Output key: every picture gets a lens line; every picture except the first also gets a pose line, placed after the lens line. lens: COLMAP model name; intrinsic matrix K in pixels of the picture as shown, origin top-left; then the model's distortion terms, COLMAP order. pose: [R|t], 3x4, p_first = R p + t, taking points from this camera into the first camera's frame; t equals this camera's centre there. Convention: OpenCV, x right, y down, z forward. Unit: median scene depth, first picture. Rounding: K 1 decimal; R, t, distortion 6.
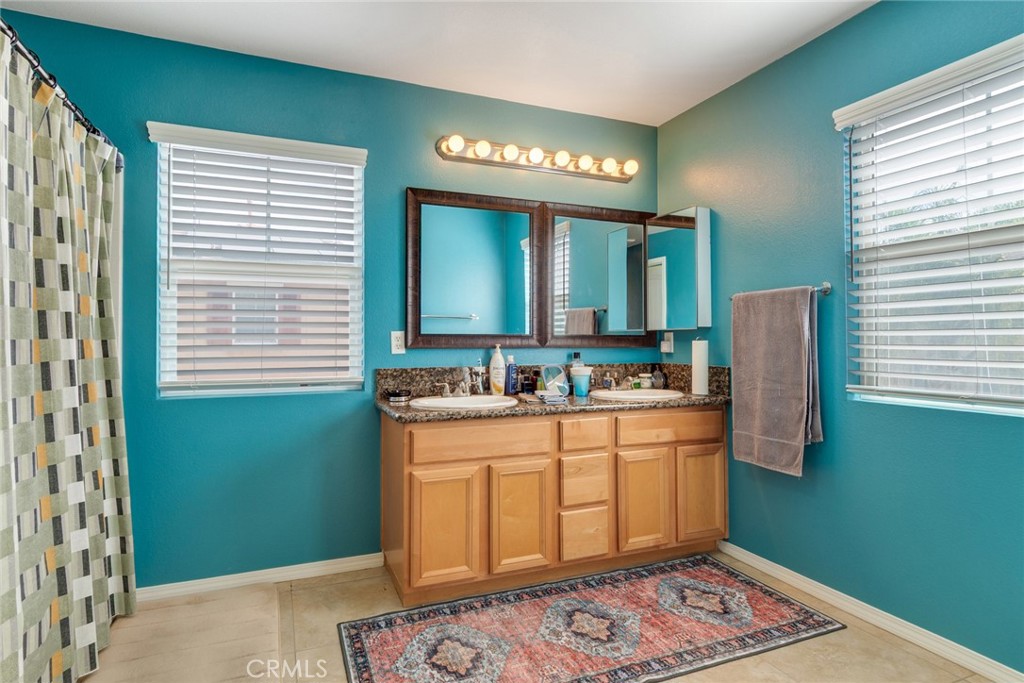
lens RADIAL K [[550.6, 0, 507.6], [0, 550.6, 340.1], [0, 0, 1]] dist [0.003847, -0.003016]
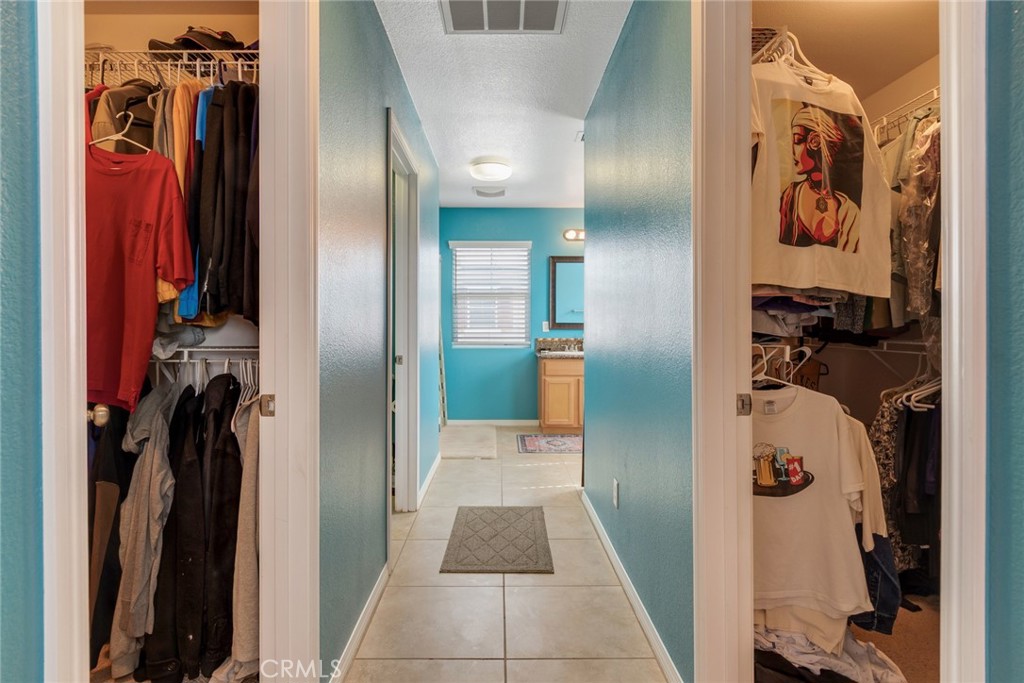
lens RADIAL K [[550.6, 0, 511.5], [0, 550.6, 334.5], [0, 0, 1]] dist [0.003847, -0.003016]
pose [[0.928809, 0.001496, -0.370557, 0.504488], [0.003650, 0.999906, 0.013185, 0.006364], [0.370542, -0.013599, 0.928716, -1.132898]]
